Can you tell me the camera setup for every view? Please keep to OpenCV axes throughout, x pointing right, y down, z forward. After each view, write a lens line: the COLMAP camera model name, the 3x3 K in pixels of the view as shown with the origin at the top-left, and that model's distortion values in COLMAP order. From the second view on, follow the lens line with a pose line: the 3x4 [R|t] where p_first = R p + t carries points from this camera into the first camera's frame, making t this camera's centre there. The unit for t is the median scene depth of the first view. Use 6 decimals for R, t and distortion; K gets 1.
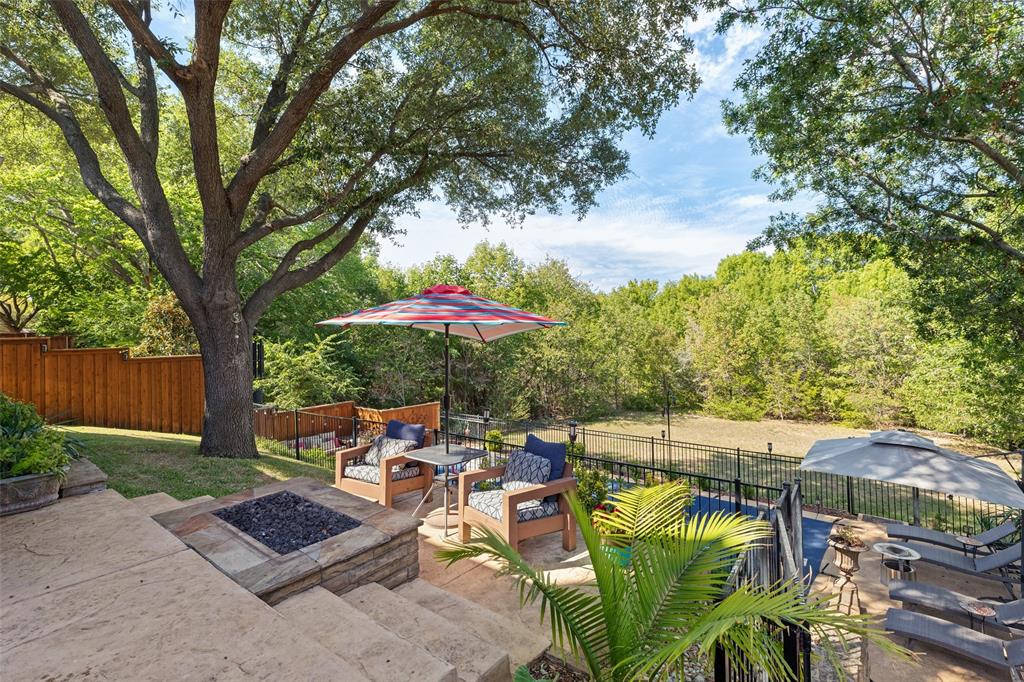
lens RADIAL K [[476.3, 0, 513.3], [0, 476.3, 331.5], [0, 0, 1]] dist [0.012596, -0.000628]
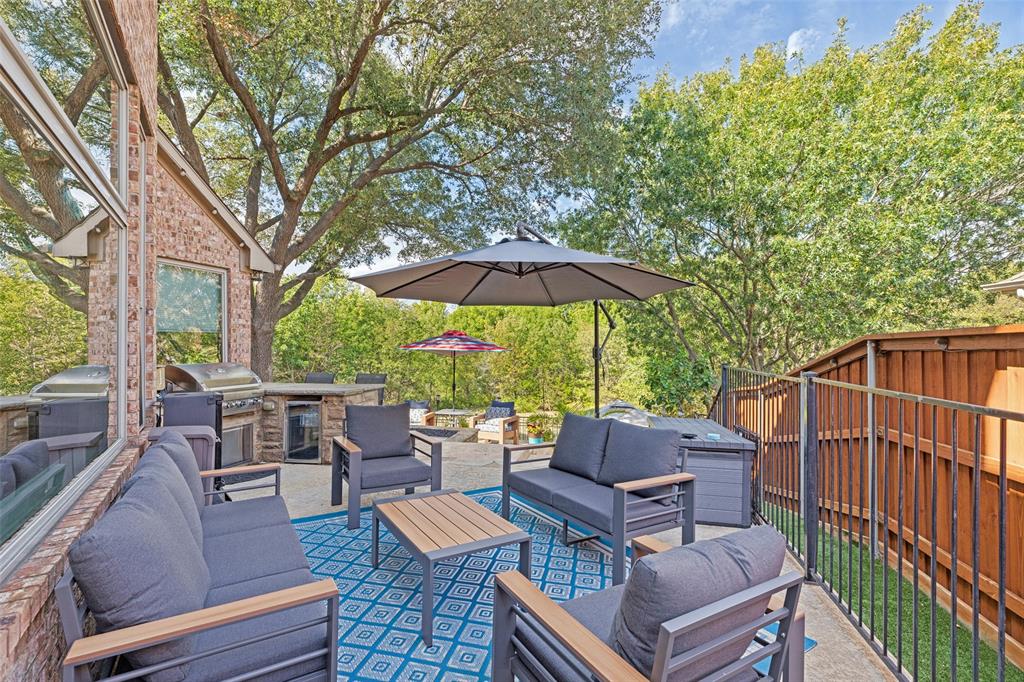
lens RADIAL K [[476.3, 0, 512.6], [0, 476.3, 339.9], [0, 0, 1]] dist [0.012596, -0.000628]
pose [[0.890157, 0.018461, 0.455280, -0.171919], [-0.015586, 0.999828, -0.010067, -0.007826], [-0.455388, 0.001865, 0.890291, -0.189845]]
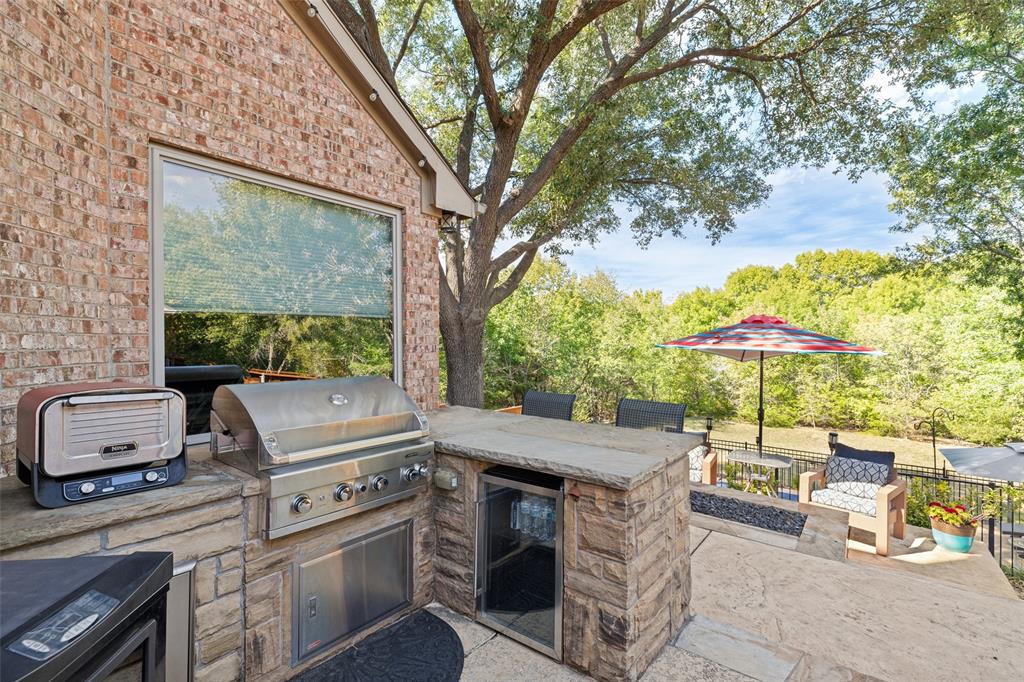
lens RADIAL K [[476.3, 0, 519.0], [0, 476.3, 340.5], [0, 0, 1]] dist [0.012596, -0.000628]
pose [[0.998195, 0.019963, 0.056647, -0.161803], [-0.020554, 0.999740, 0.009863, -0.006847], [-0.056436, -0.011010, 0.998346, -0.028705]]
